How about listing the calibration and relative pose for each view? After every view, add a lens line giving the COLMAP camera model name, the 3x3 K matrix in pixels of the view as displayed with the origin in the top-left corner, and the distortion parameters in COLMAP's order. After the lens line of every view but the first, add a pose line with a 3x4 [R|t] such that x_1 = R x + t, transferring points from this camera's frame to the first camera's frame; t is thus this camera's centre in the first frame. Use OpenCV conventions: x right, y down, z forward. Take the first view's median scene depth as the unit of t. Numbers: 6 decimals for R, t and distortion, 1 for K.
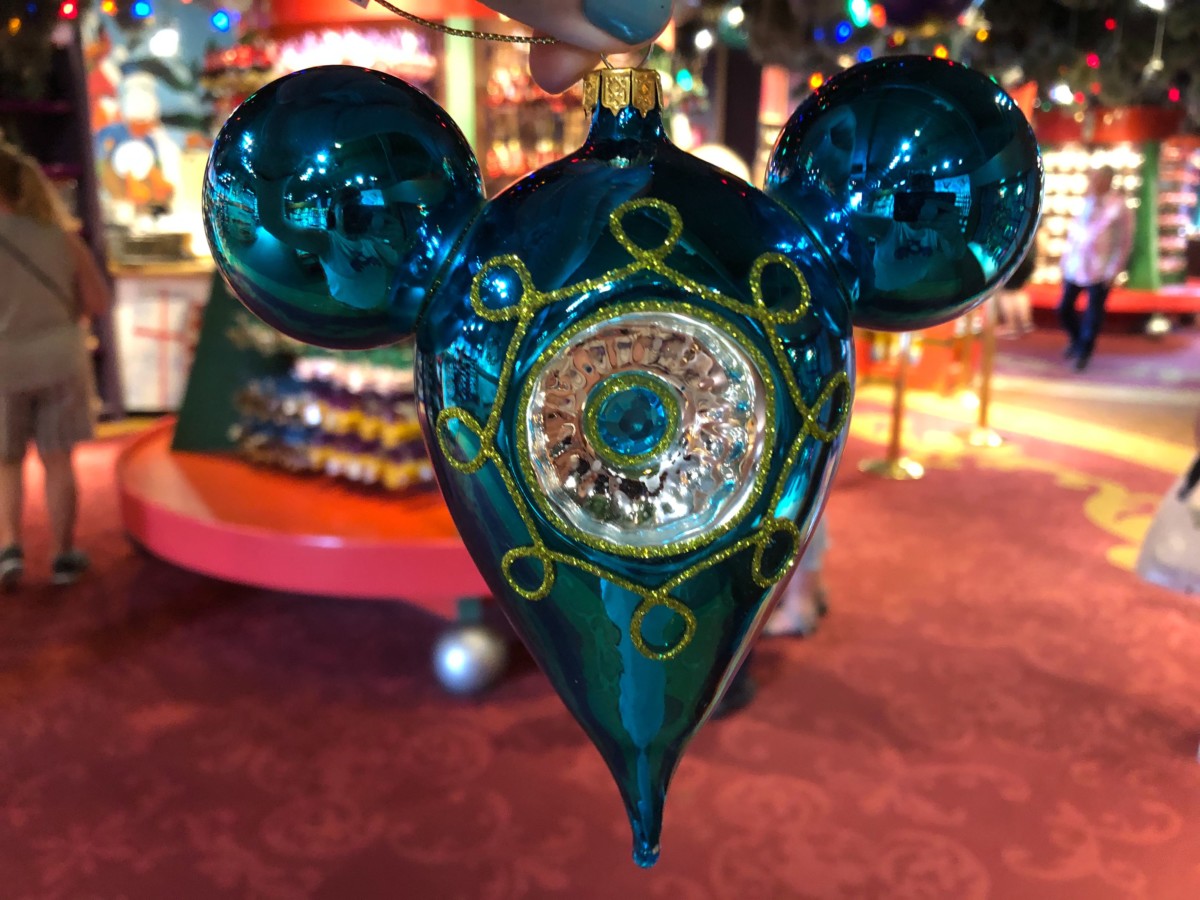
lens RADIAL K [[1058.6, 0, 571.5], [0, 1058.6, 444.7], [0, 0, 1]] dist [0.010253, -0.024978]
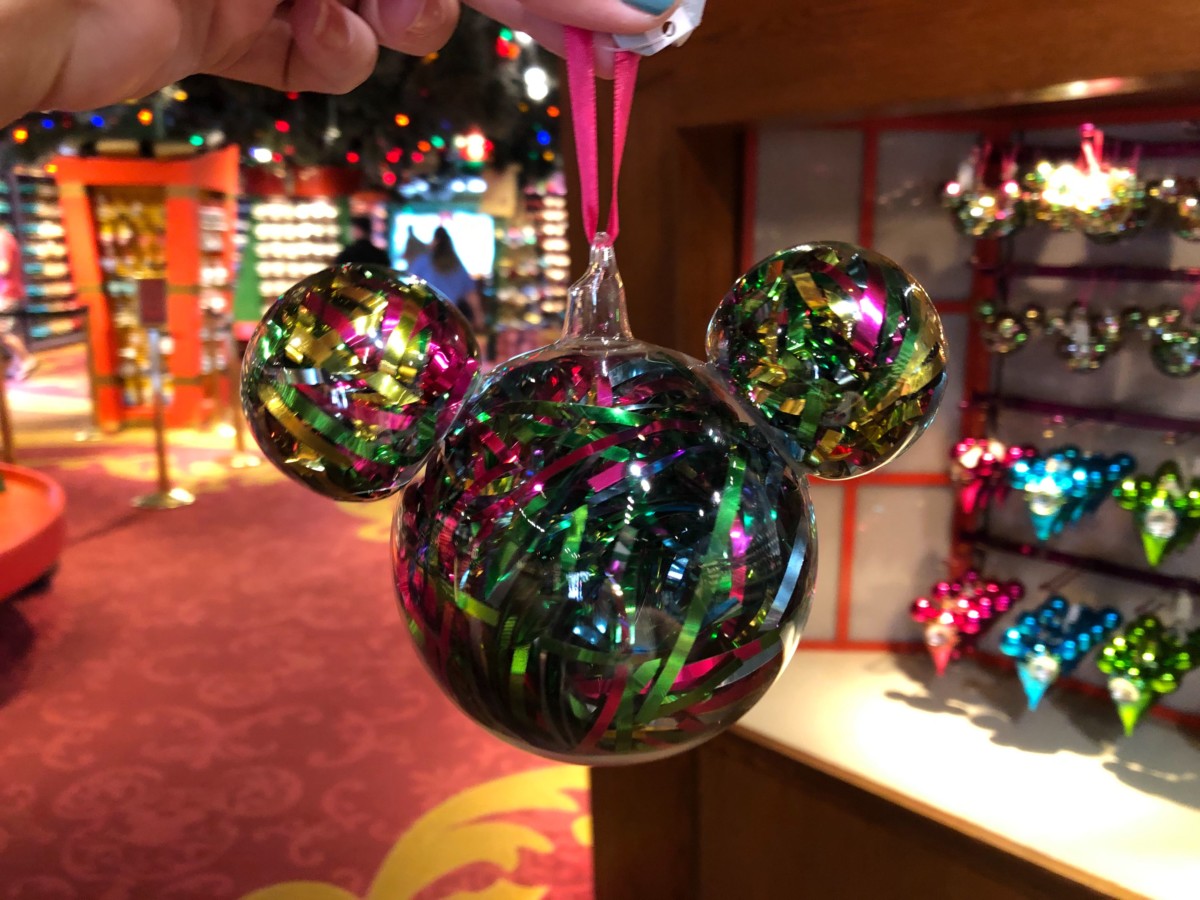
lens RADIAL K [[1058.6, 0, 606.3], [0, 1058.6, 440.0], [0, 0, 1]] dist [0.010253, -0.024978]
pose [[0.754898, -0.134598, 0.641881, -0.063975], [0.163750, 0.986399, 0.014259, 0.034629], [-0.635070, 0.094344, 0.766671, -0.175620]]
